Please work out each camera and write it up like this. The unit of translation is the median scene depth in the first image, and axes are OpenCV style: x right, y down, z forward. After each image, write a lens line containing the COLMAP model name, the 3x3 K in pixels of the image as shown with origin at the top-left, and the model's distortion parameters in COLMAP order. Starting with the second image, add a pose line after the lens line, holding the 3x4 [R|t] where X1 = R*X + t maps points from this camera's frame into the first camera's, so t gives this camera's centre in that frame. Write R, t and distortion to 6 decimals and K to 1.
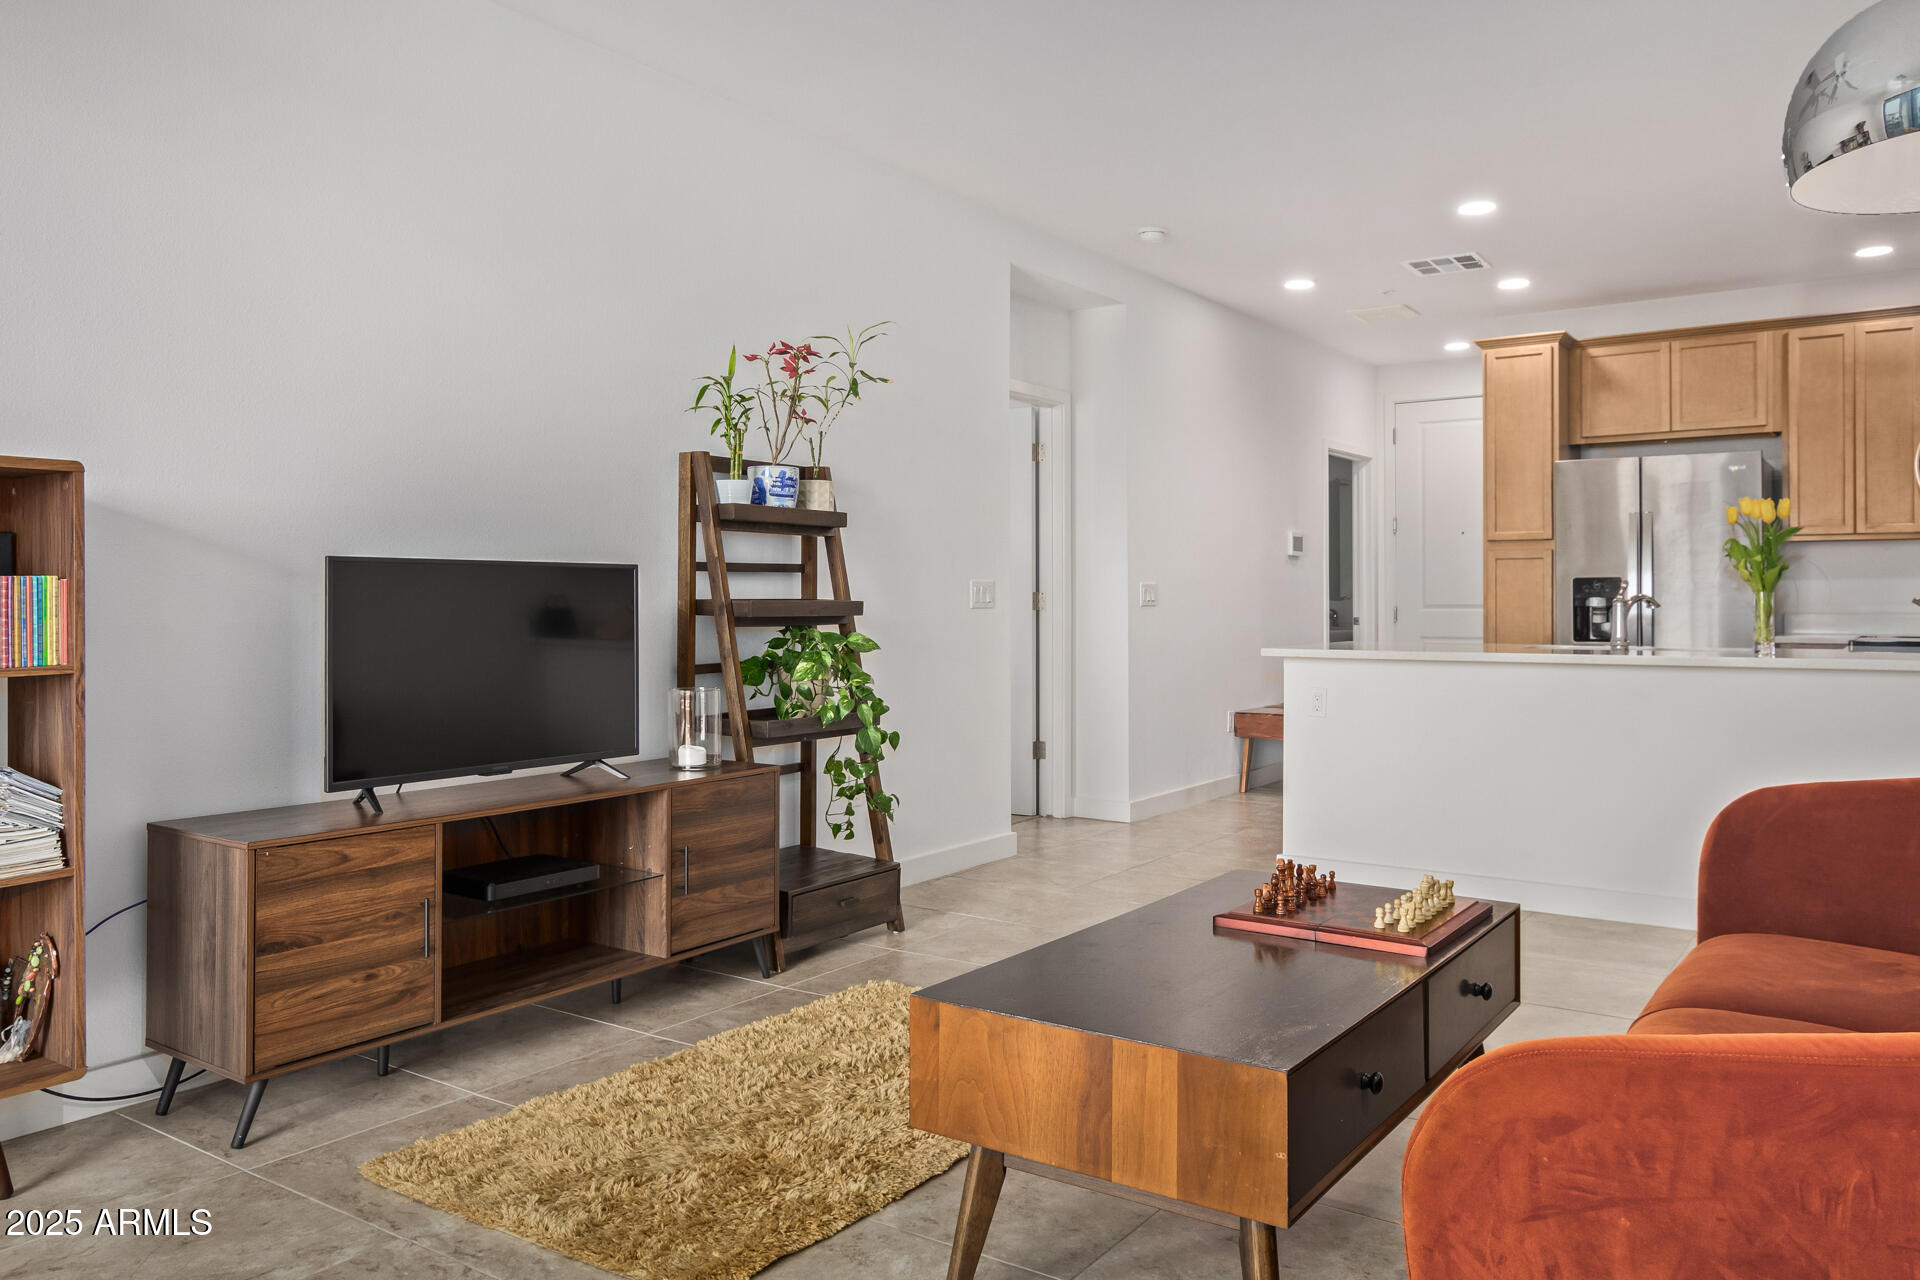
lens RADIAL K [[1384.4, 0, 955.2], [0, 1384.4, 601.3], [0, 0, 1]] dist [-0.002060, -0.002586]
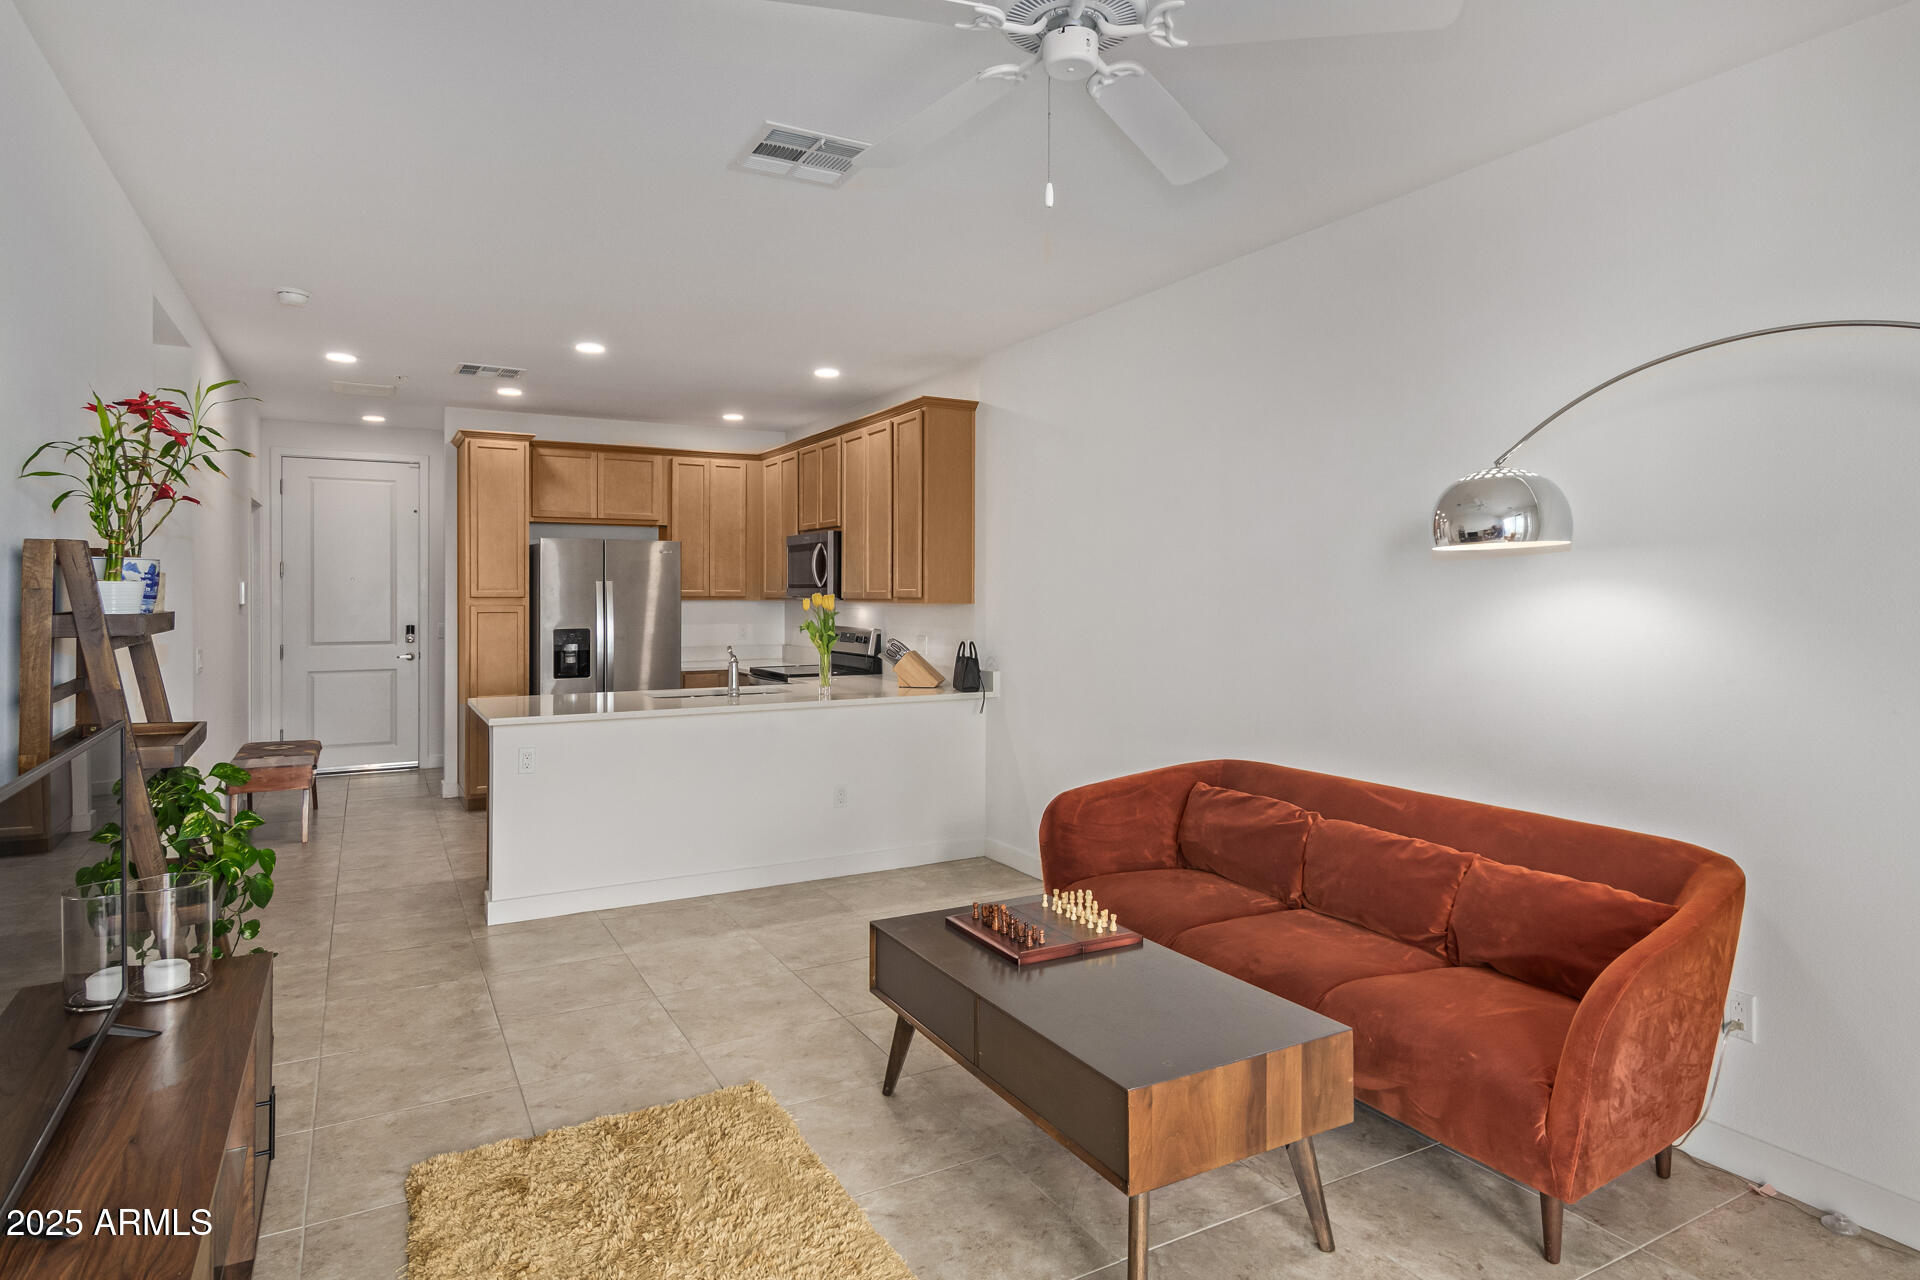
lens RADIAL K [[1081.5, 0, 965.4], [0, 1081.5, 595.4], [0, 0, 1]] dist [0.019245, 0.000482]
pose [[0.435383, -0.001015, 0.900245, -0.291422], [0.000997, 0.999999, 0.000646, -0.047949], [-0.900245, 0.000616, 0.435384, 0.211354]]
